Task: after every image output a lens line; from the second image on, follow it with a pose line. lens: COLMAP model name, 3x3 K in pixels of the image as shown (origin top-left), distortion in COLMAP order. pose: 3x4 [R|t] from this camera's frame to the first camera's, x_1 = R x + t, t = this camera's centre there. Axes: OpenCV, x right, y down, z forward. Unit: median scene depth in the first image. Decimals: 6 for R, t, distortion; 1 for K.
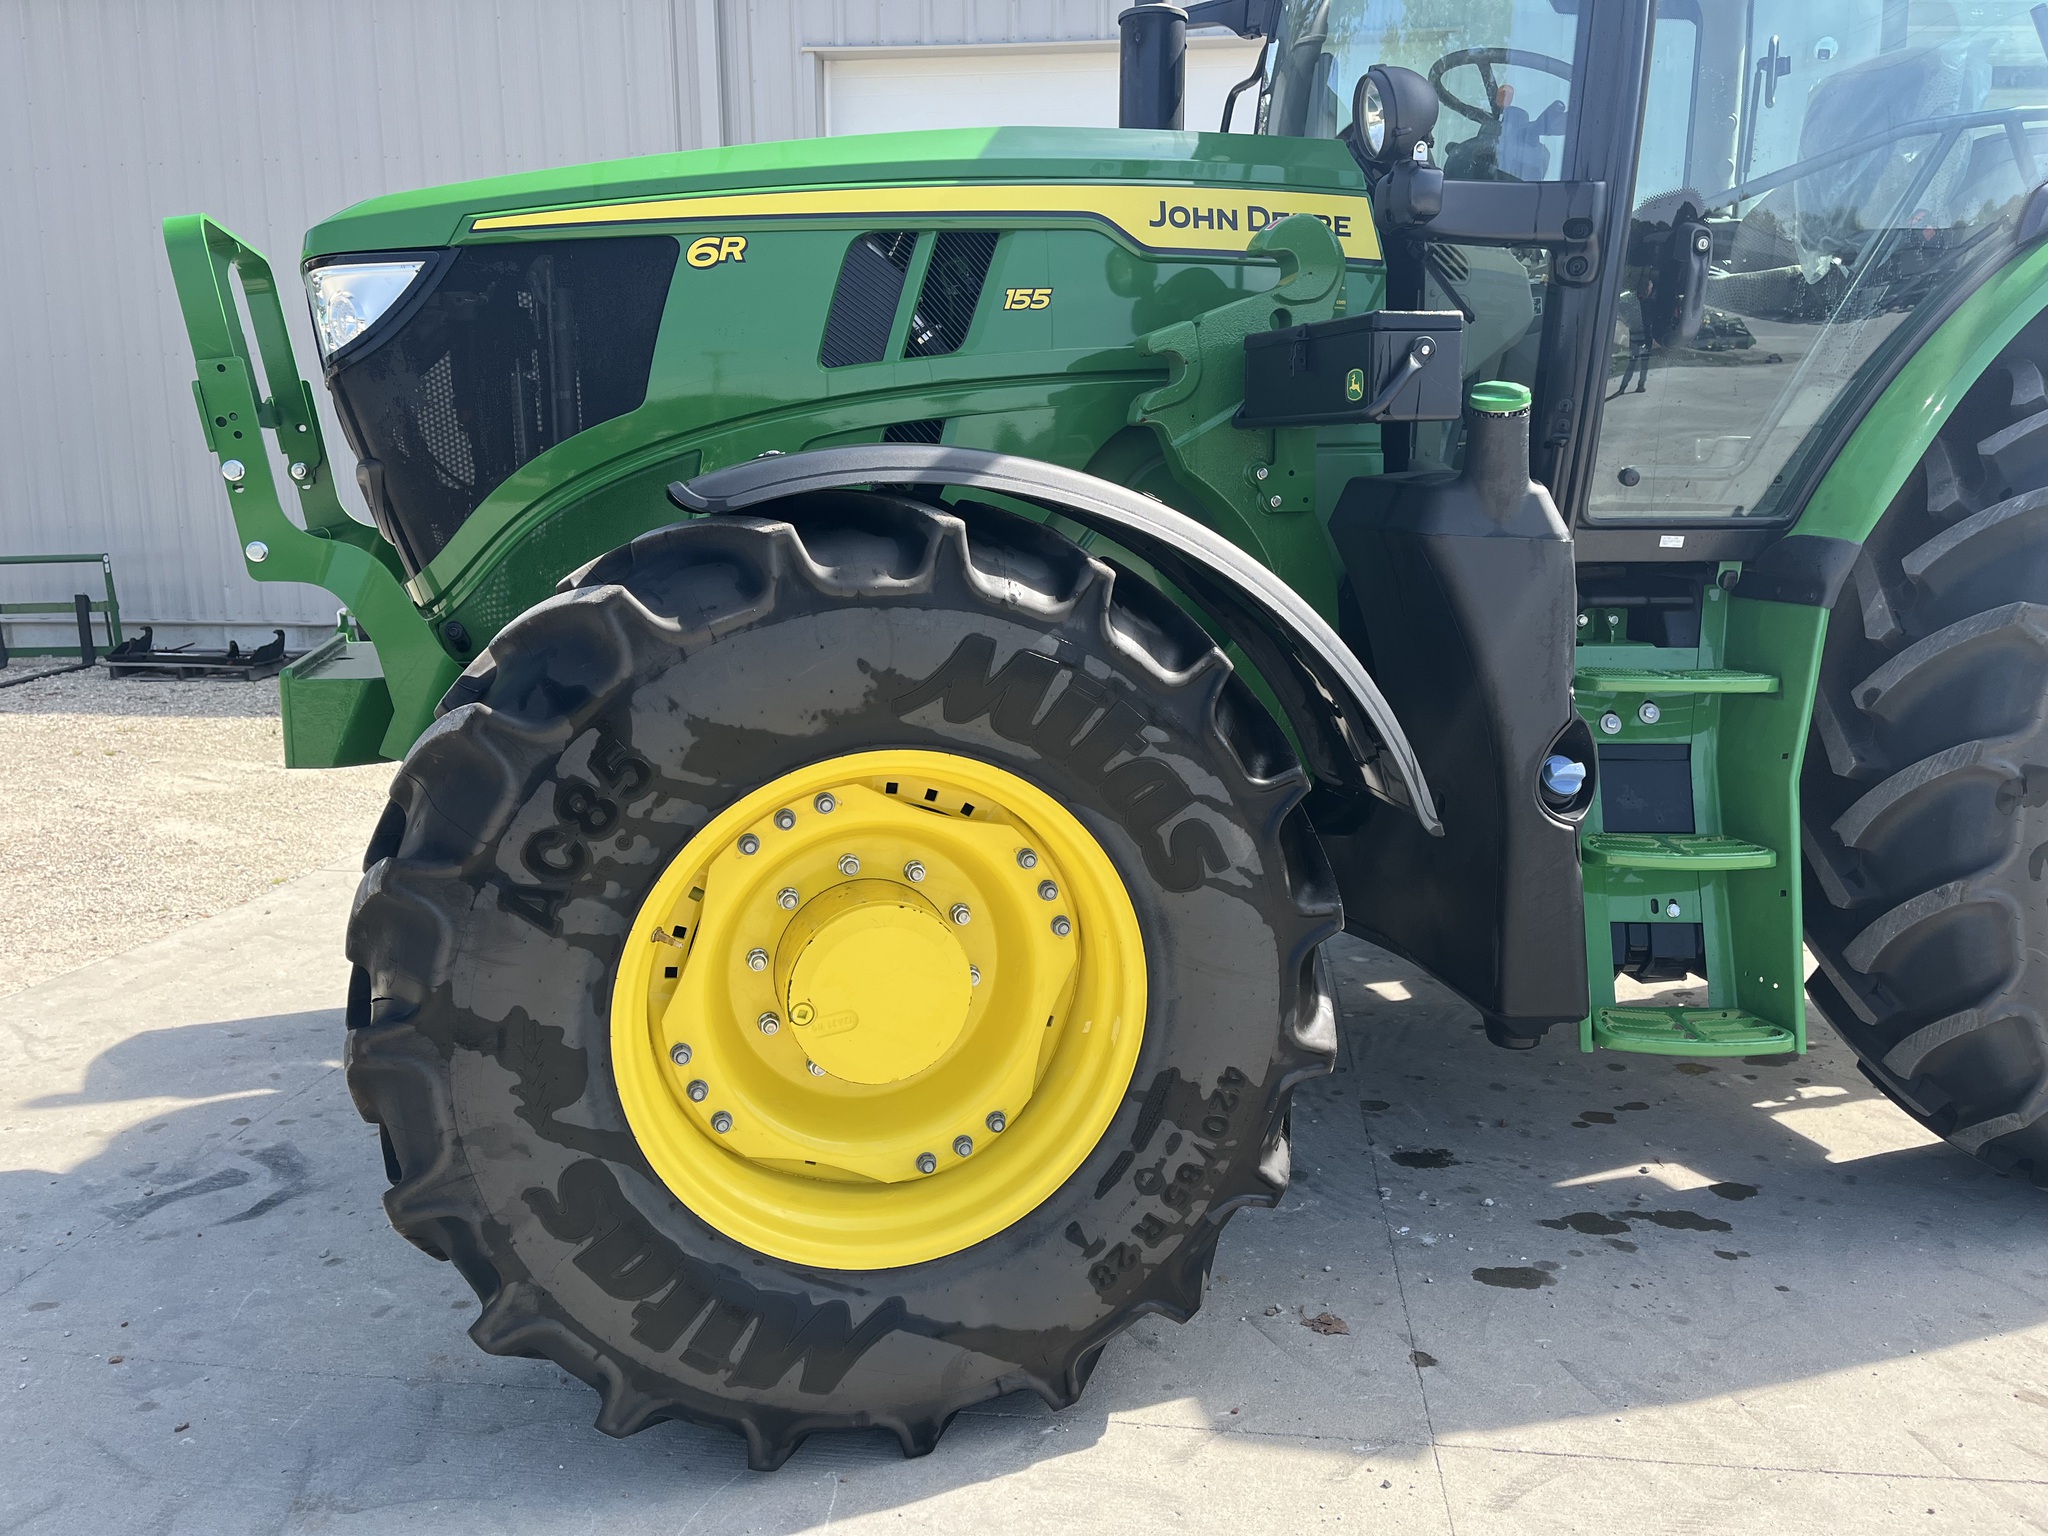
lens RADIAL K [[1545.7, 0, 1035.5], [0, 1545.7, 753.6], [0, 0, 1]] dist [0.072436, -0.098016]
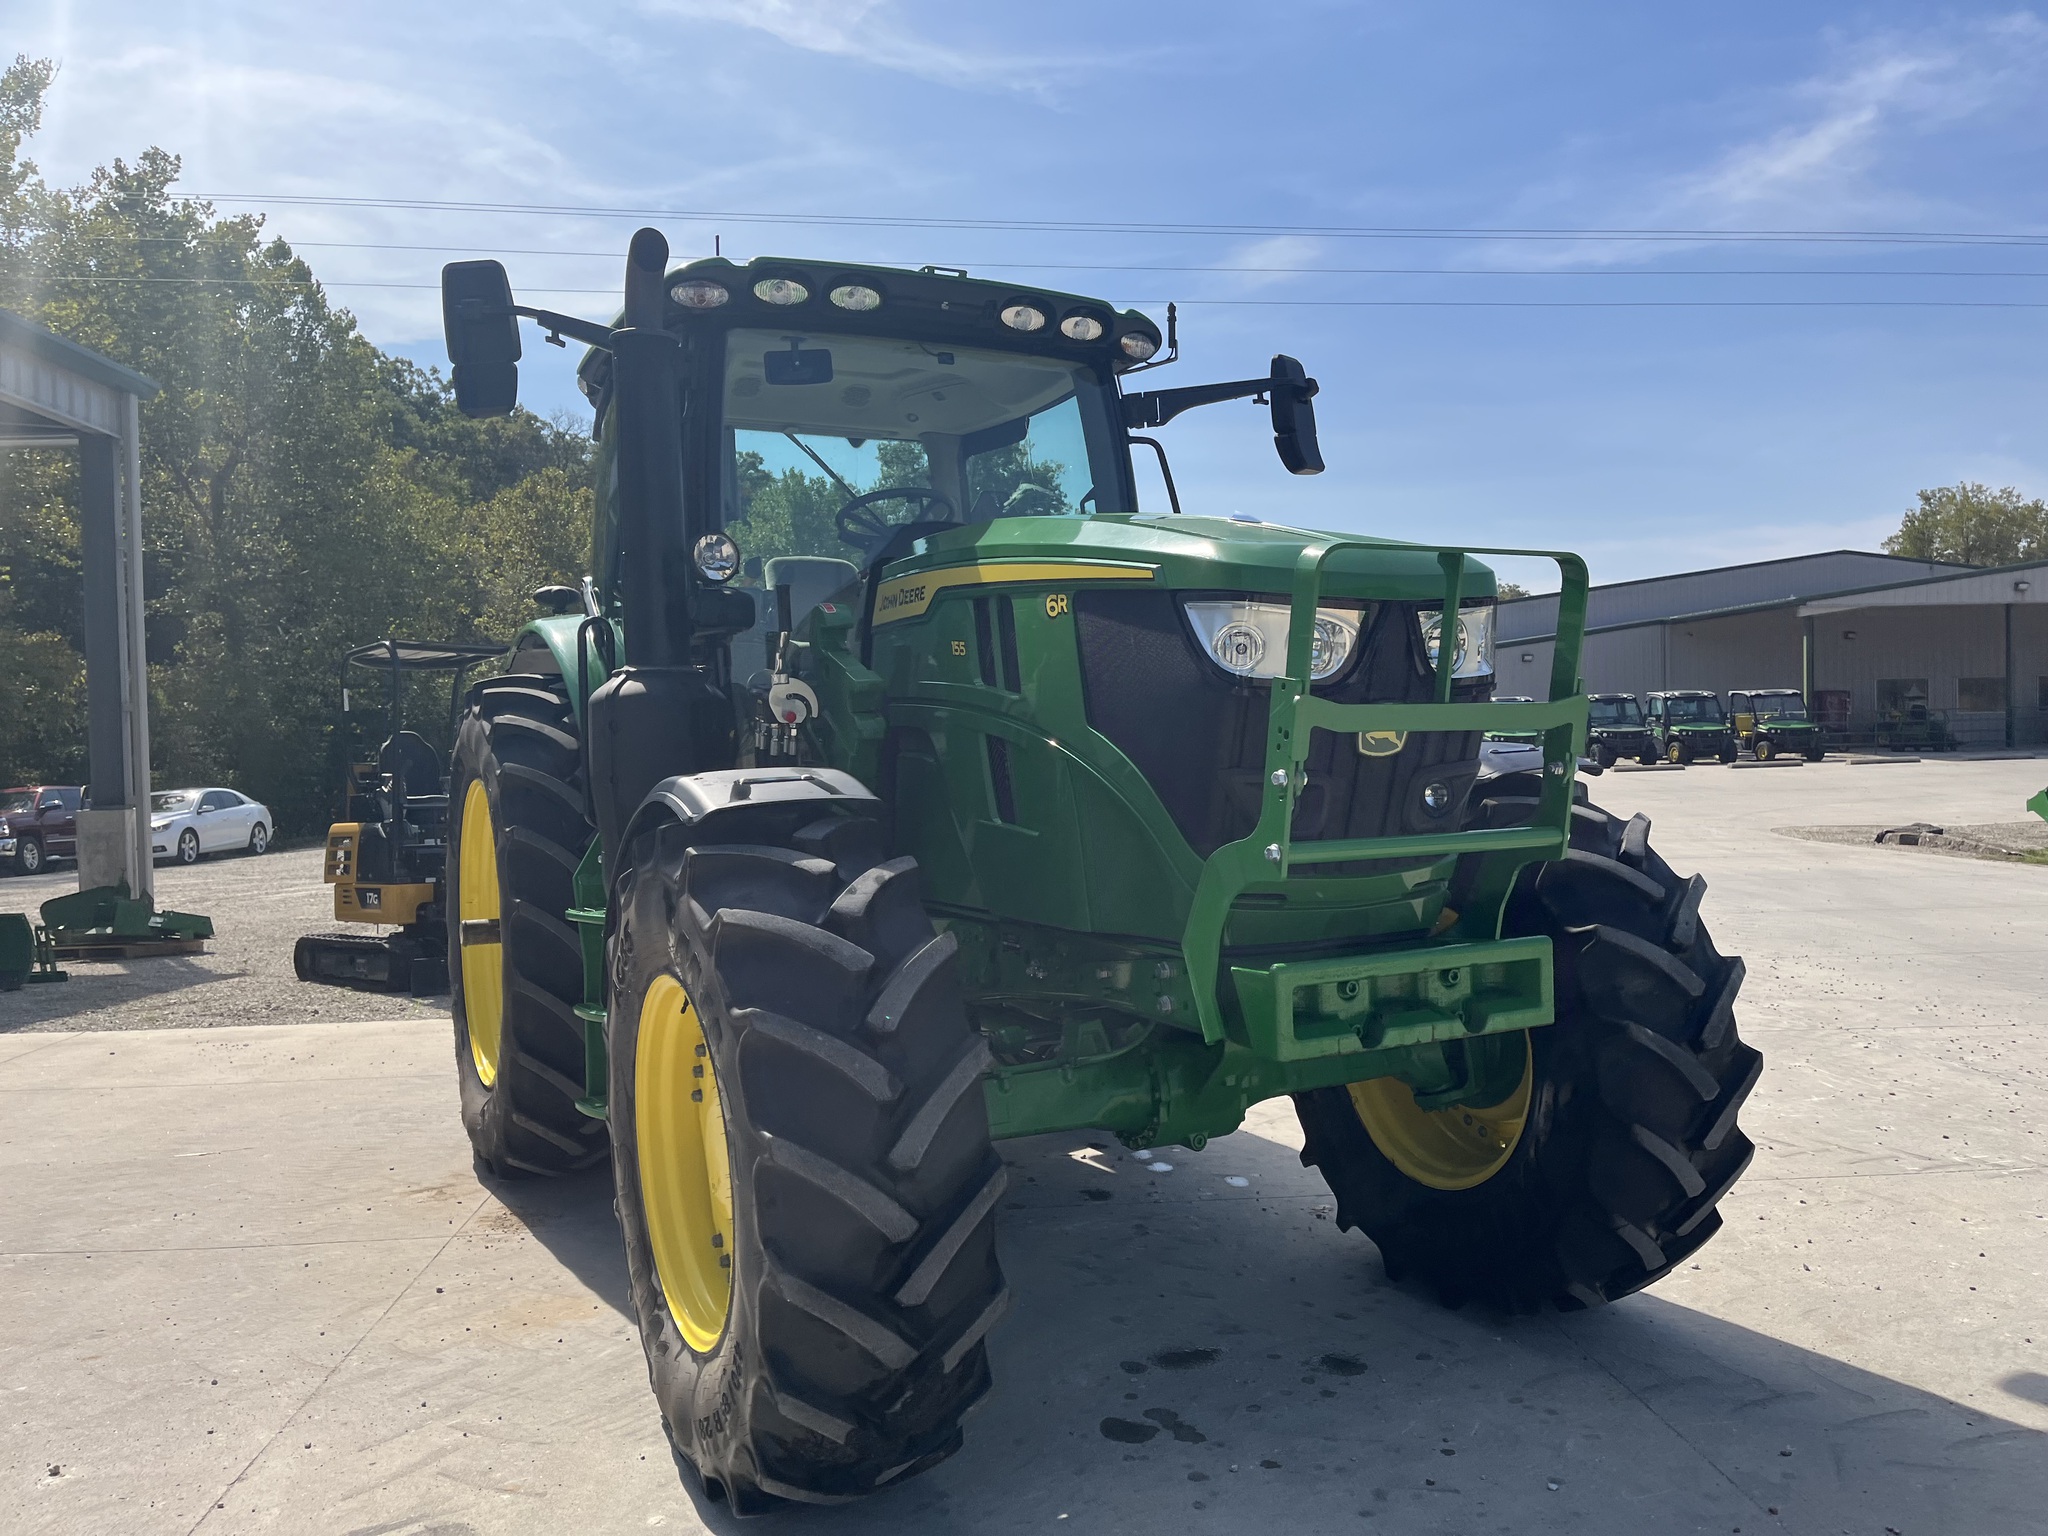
lens RADIAL K [[1553.7, 0, 1033.6], [0, 1553.7, 773.3], [0, 0, 1]] dist [0.078877, -0.105880]
pose [[-0.194527, -0.021184, 0.980668, -1.769475], [0.196135, 0.978737, 0.060048, -0.361173], [-0.961088, 0.204024, -0.186235, 1.782286]]
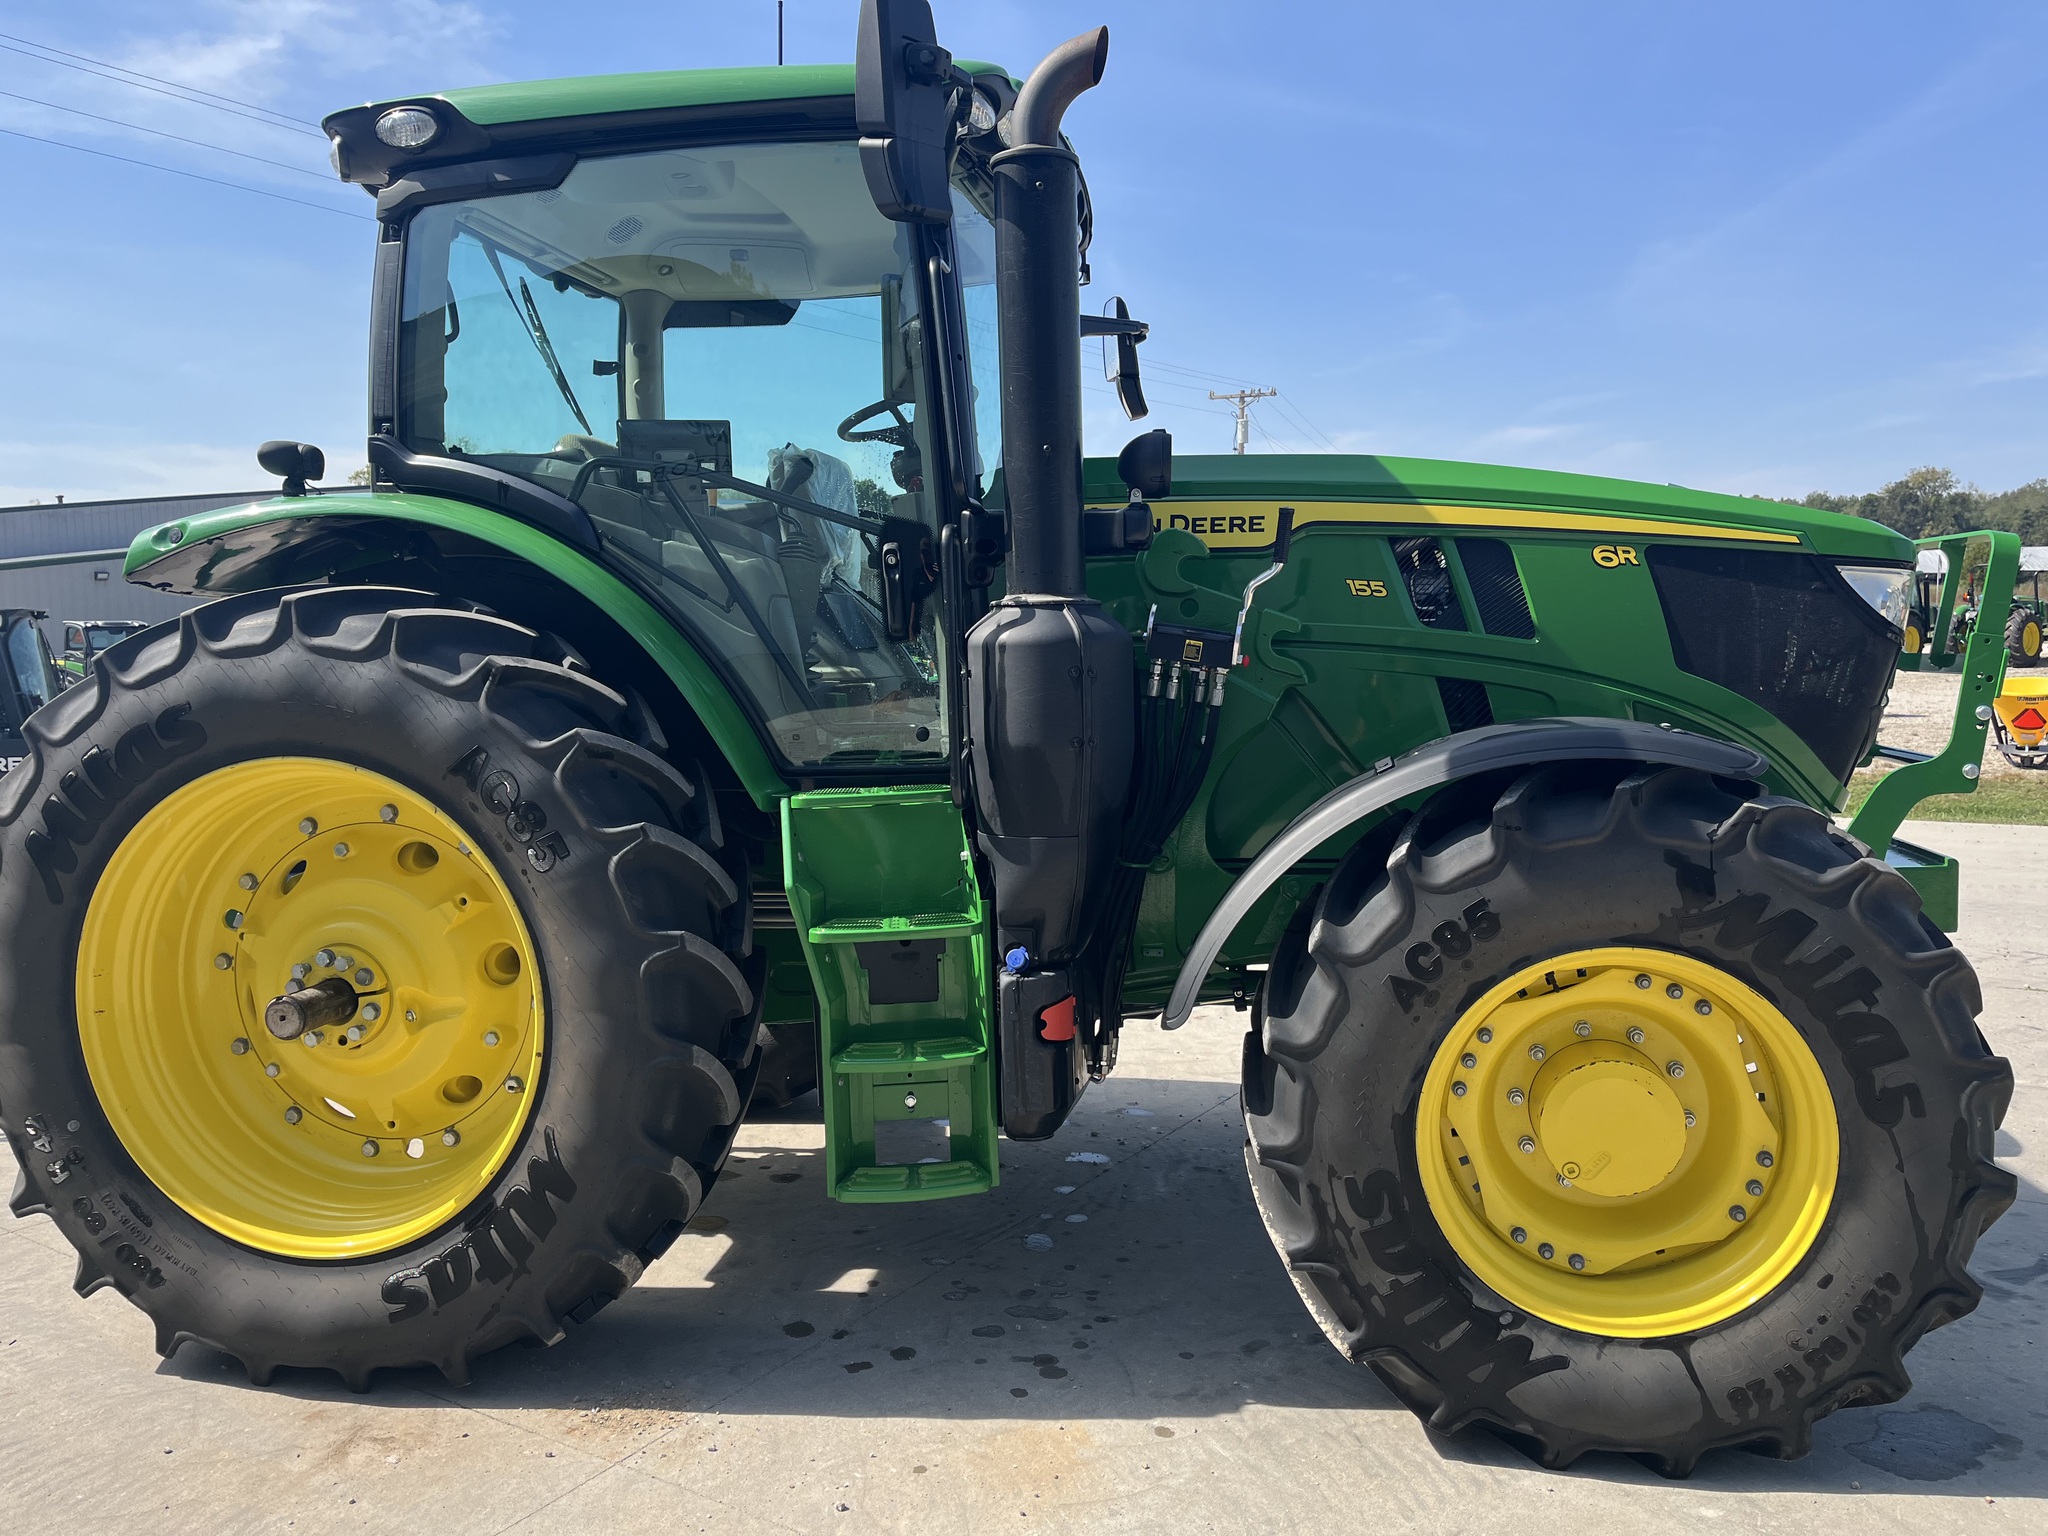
lens RADIAL K [[1553.4, 0, 1043.5], [0, 1553.4, 762.7], [0, 0, 1]] dist [0.065417, -0.074240]
pose [[-0.902723, -0.022804, 0.429617, -0.481419], [0.090888, 0.965948, 0.242248, -0.658843], [-0.420512, 0.257730, -0.869911, 3.121108]]
